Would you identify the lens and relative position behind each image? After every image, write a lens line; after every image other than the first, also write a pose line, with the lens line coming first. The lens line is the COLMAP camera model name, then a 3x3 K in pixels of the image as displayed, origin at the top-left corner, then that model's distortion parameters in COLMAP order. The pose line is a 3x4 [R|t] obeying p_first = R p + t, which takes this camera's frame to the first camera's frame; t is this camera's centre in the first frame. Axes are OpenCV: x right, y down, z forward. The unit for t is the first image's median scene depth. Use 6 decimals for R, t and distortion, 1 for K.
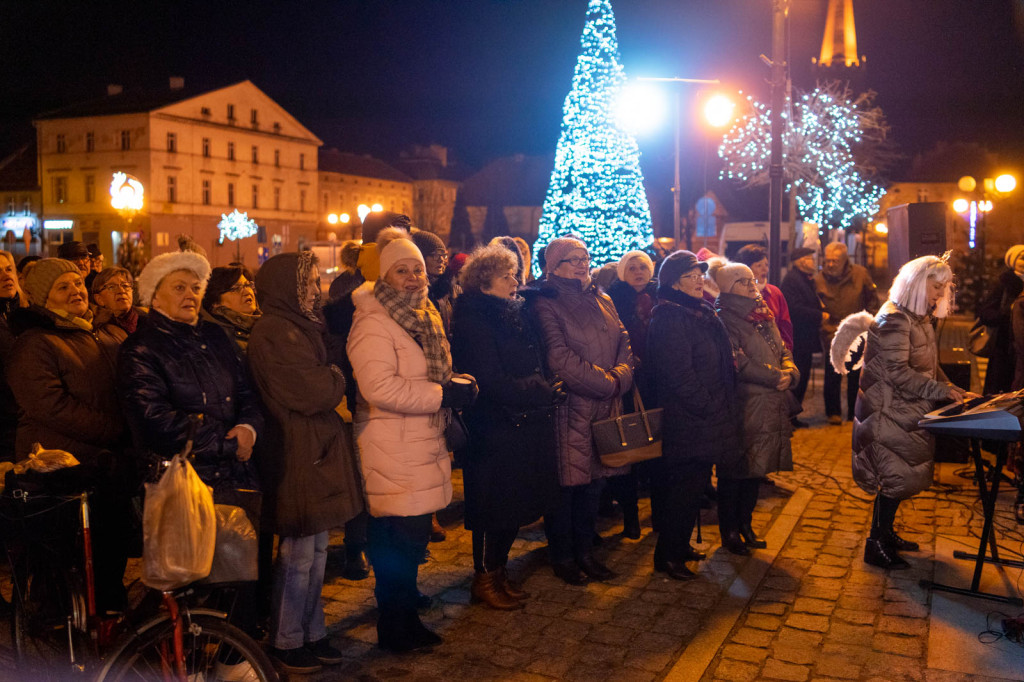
lens RADIAL K [[1025.4, 0, 512.0], [0, 1025.4, 341.0], [0, 0, 1]] dist [-0.099663, 0.080899]
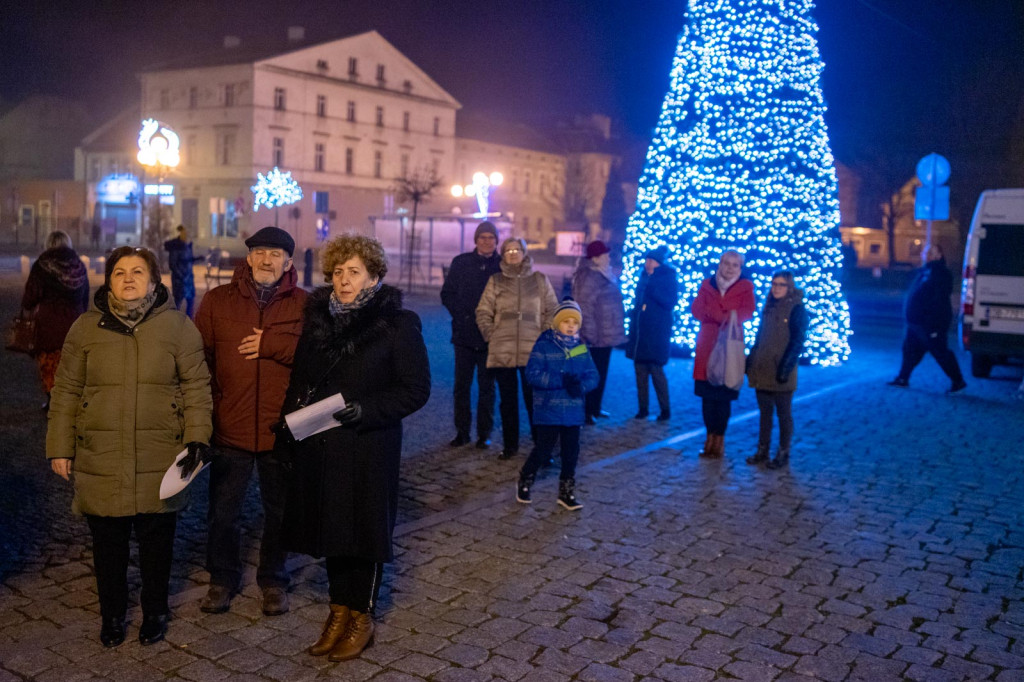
lens RADIAL K [[1025.4, 0, 512.0], [0, 1025.4, 341.0], [0, 0, 1]] dist [-0.099663, 0.080899]
pose [[0.983092, 0.051097, -0.175839, 0.063881], [-0.048431, 0.998638, 0.019424, -0.035210], [0.176592, -0.010580, 0.984227, 0.426992]]
